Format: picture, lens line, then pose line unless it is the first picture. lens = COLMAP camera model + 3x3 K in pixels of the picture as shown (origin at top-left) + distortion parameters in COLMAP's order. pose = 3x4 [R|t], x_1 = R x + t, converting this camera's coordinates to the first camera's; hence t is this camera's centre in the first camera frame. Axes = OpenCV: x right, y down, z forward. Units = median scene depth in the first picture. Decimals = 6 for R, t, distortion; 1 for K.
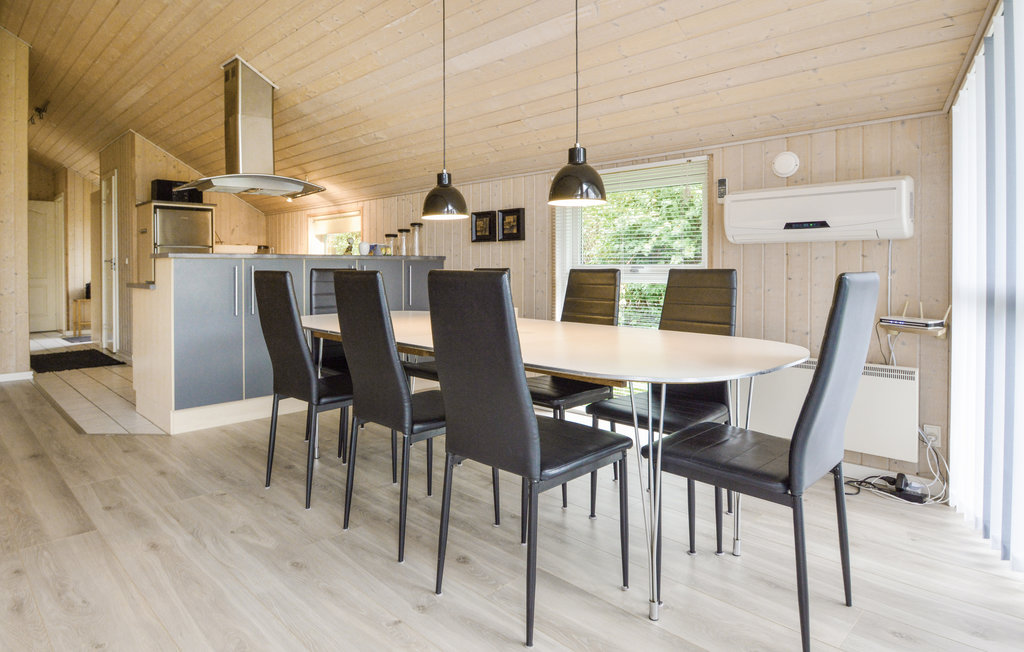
lens RADIAL K [[580.6, 0, 511.5], [0, 580.6, 288.6], [0, 0, 1]] dist [-0.002130, -0.000728]
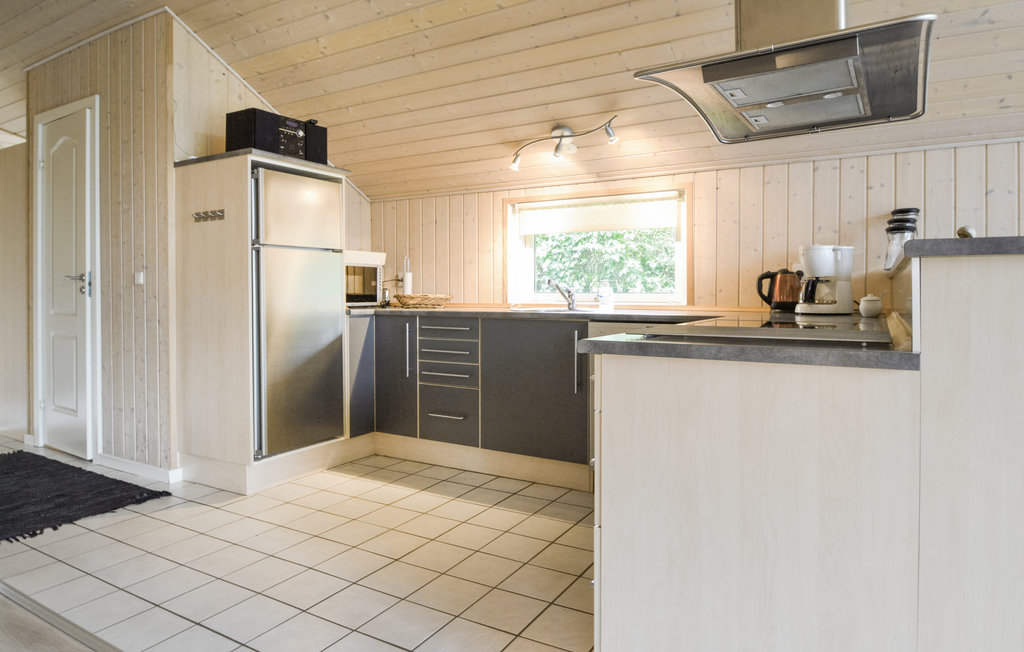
lens RADIAL K [[600.6, 0, 514.8], [0, 600.6, 301.4], [0, 0, 1]] dist [-0.000043, -0.000137]
pose [[0.970304, 0.003356, 0.241865, -0.498573], [0.001166, 0.999827, -0.018554, -0.017612], [-0.241885, 0.018285, 0.970133, 0.445373]]
